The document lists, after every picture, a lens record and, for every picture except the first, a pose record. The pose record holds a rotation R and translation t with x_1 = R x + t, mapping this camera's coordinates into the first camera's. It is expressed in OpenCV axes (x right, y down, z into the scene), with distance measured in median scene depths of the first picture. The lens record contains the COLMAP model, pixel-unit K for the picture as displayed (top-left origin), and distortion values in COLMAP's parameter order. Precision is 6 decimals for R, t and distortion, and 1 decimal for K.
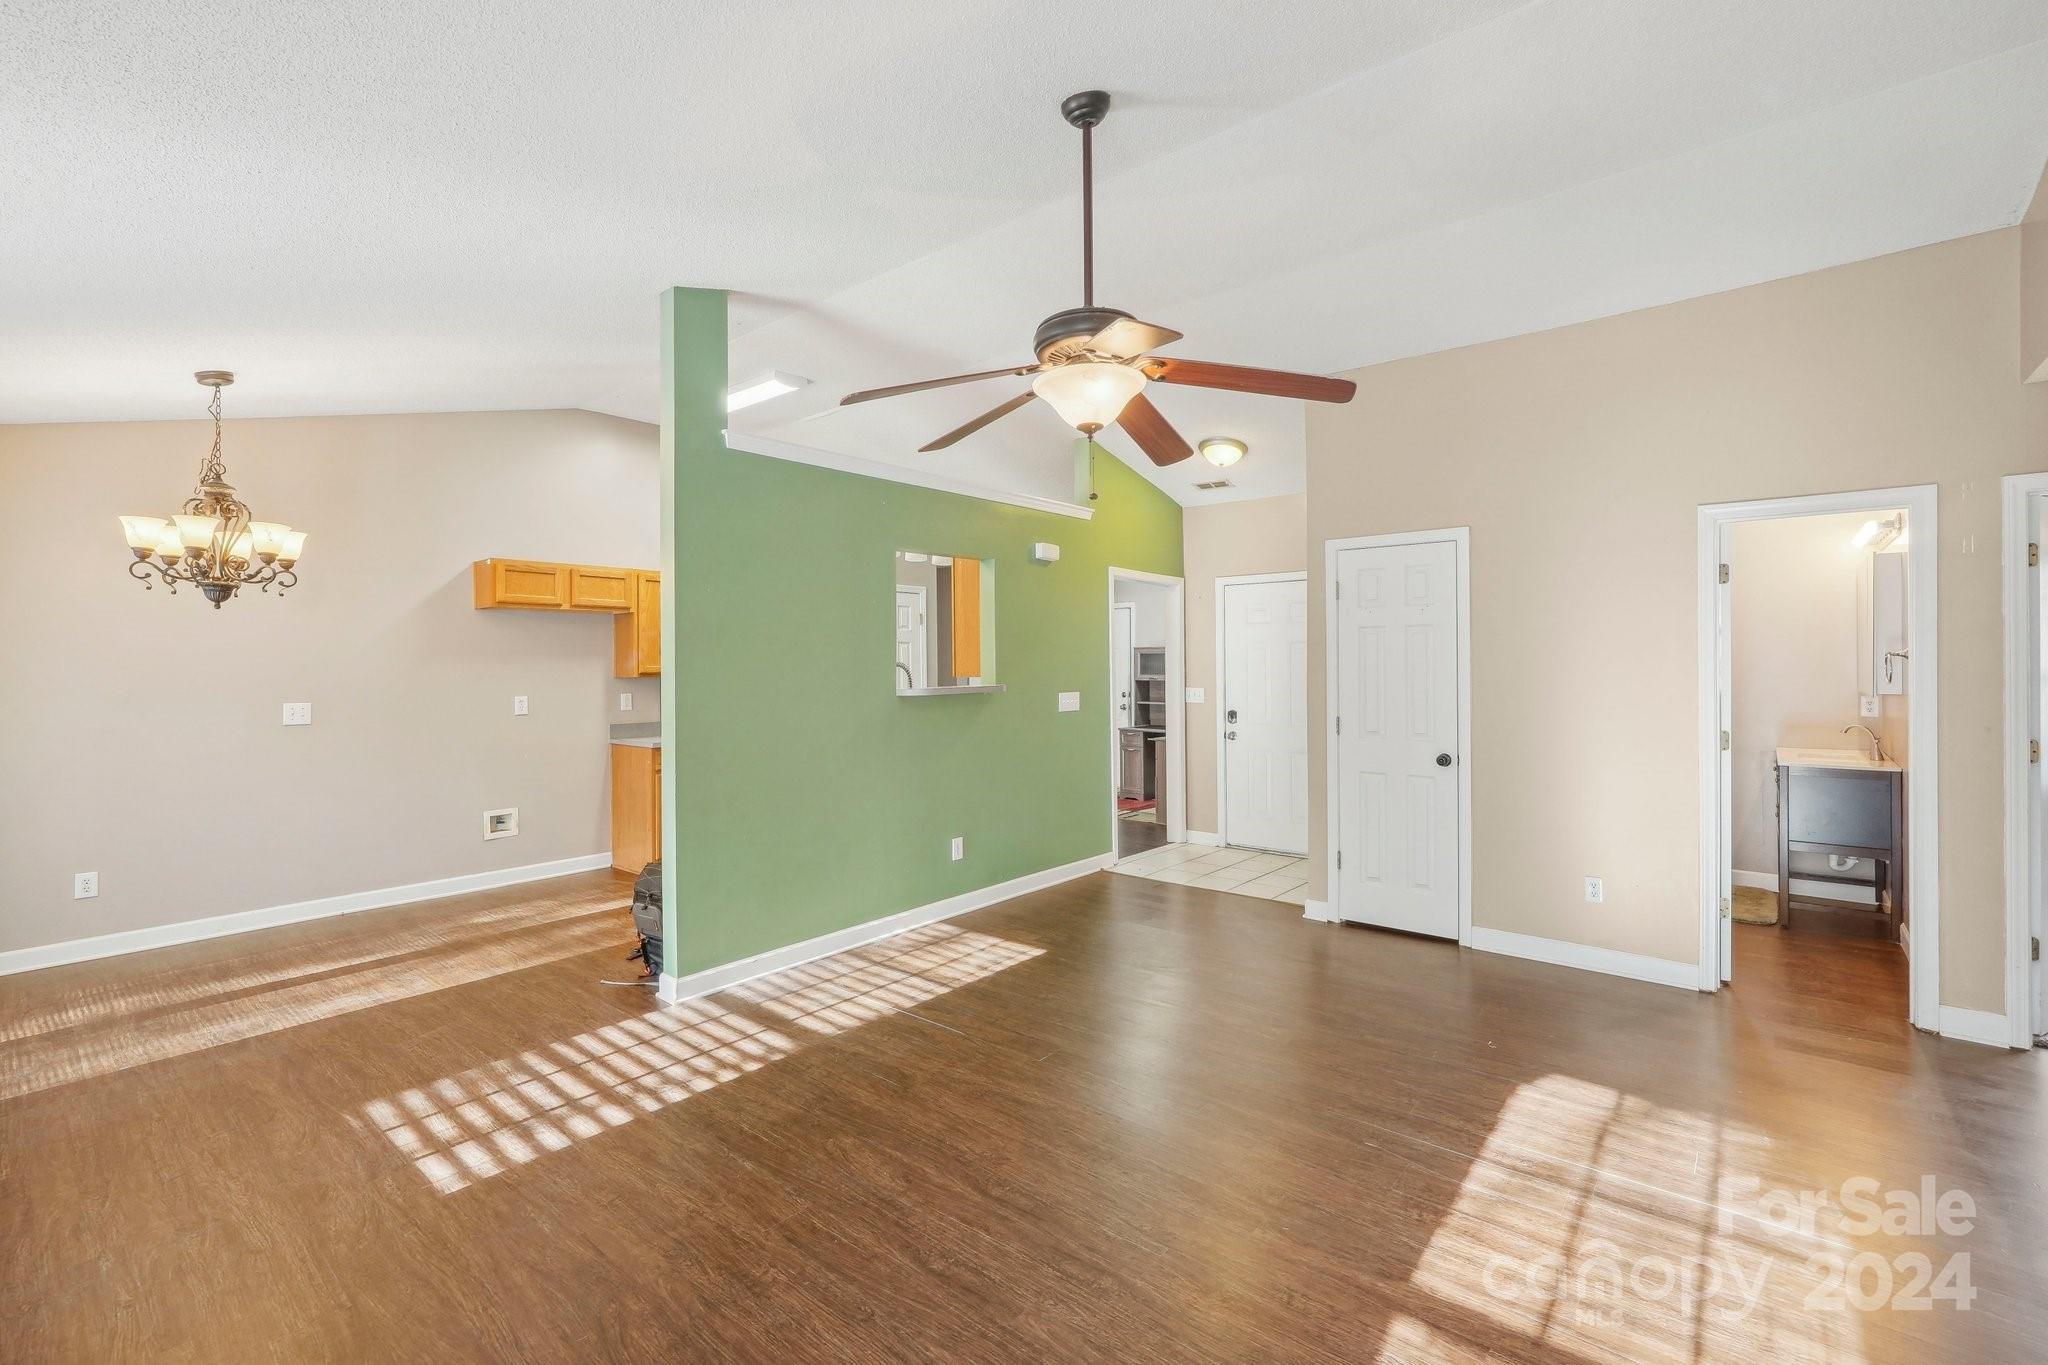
lens RADIAL K [[896.4, 0, 1041.6], [0, 896.4, 669.1], [0, 0, 1]] dist [-0.017082, 0.006867]
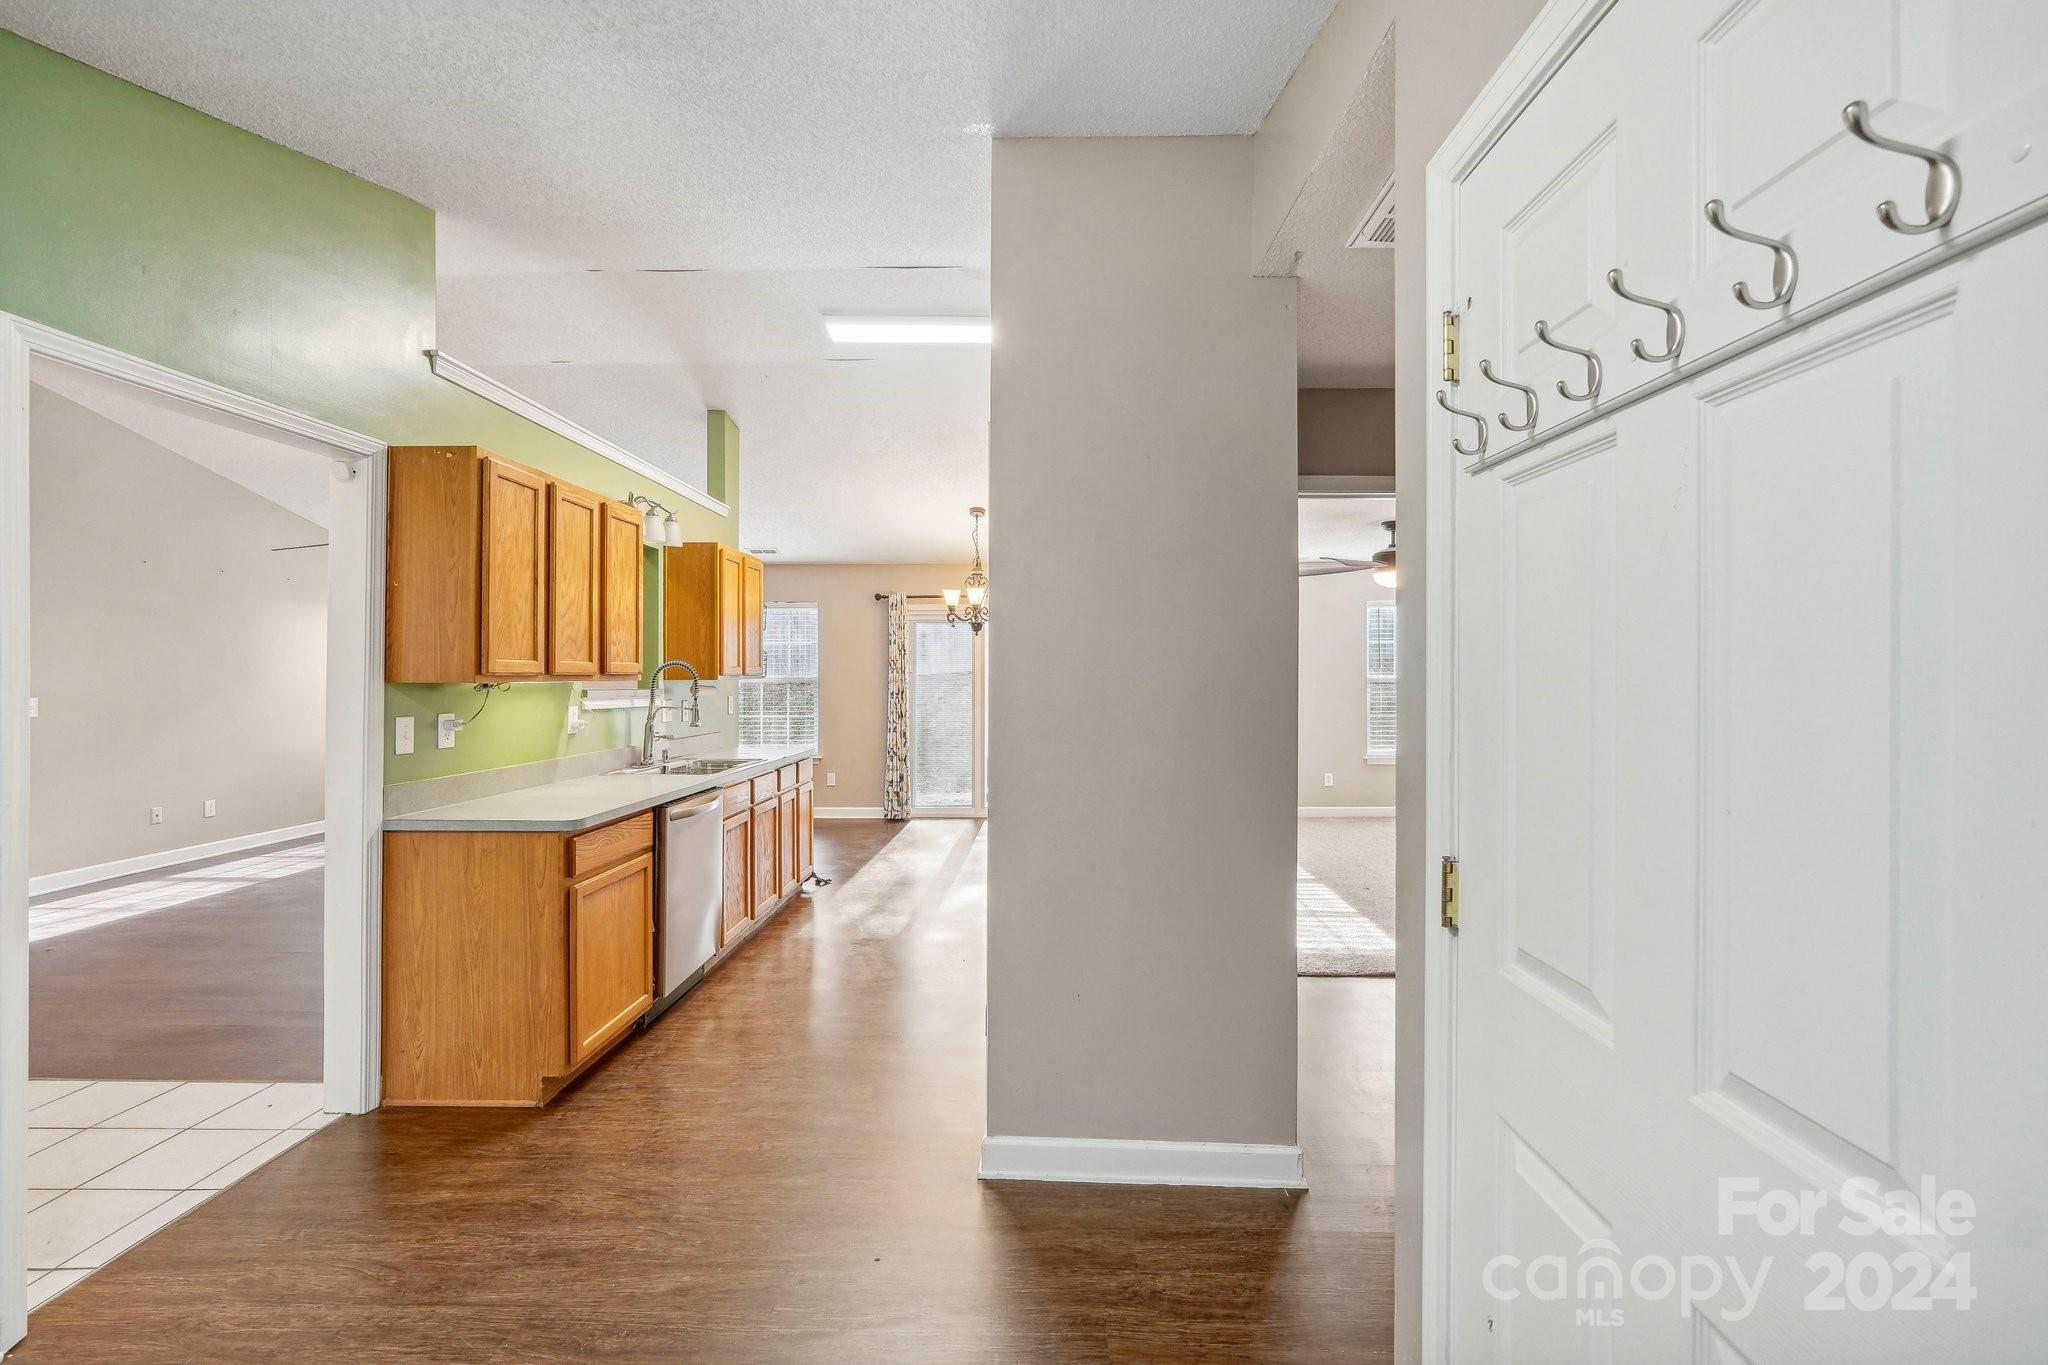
lens RADIAL K [[896.4, 0, 1025.7], [0, 896.4, 677.0], [0, 0, 1]] dist [-0.017082, 0.006867]
pose [[-0.797300, 0.010937, -0.603485, 0.077727], [0.004415, 0.999915, 0.012289, -0.002499], [0.603568, 0.007134, -0.797280, 1.678596]]
